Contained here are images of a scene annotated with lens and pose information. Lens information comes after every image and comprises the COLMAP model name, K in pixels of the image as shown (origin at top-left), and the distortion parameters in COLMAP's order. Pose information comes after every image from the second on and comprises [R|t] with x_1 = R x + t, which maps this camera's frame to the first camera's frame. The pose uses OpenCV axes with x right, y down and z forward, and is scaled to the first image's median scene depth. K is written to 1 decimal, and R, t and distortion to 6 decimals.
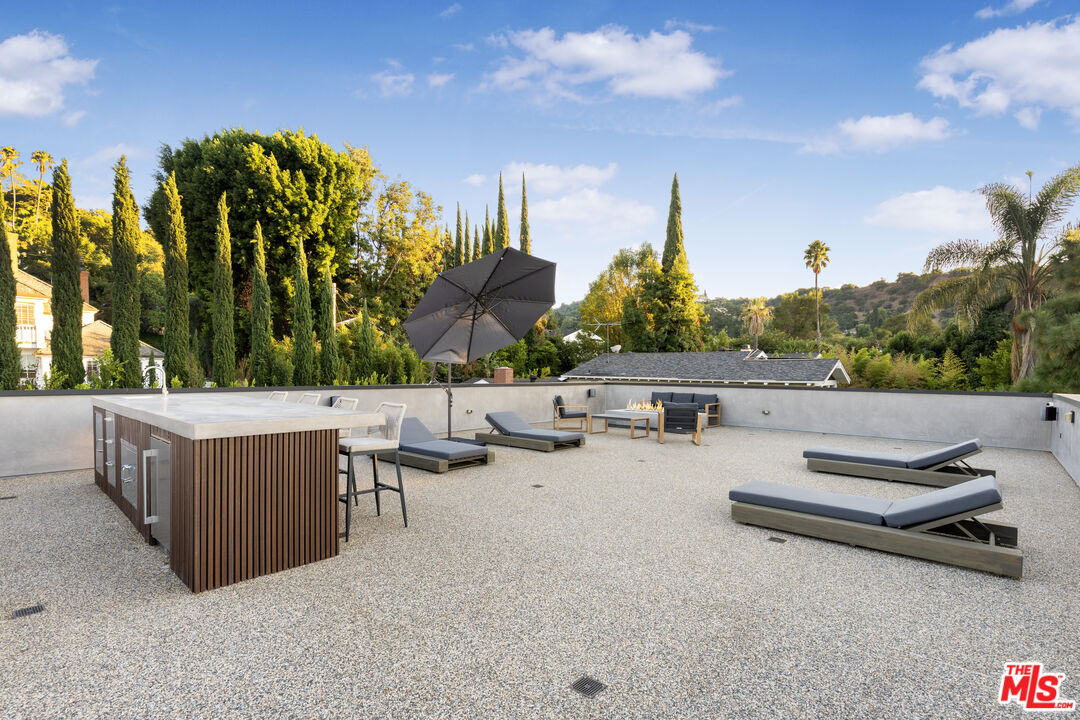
lens RADIAL K [[492.6, 0, 540.4], [0, 492.6, 392.5], [0, 0, 1]] dist [0.001238, -0.000044]
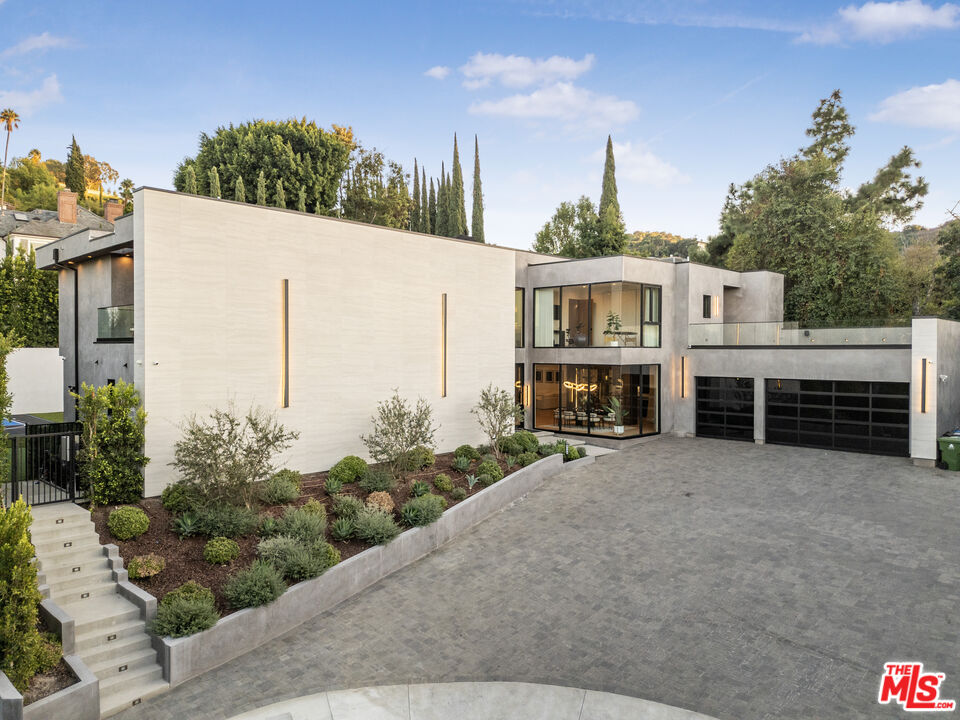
lens RADIAL K [[673.4, 0, 480.0], [0, 673.4, 360.0], [0, 0, 1]] dist [0.019927, -0.003130]
pose [[0.999043, -0.003641, -0.043586, 0.058445], [0.002386, 0.999582, -0.028807, 0.162162], [0.043673, 0.028676, 0.998634, -0.774113]]
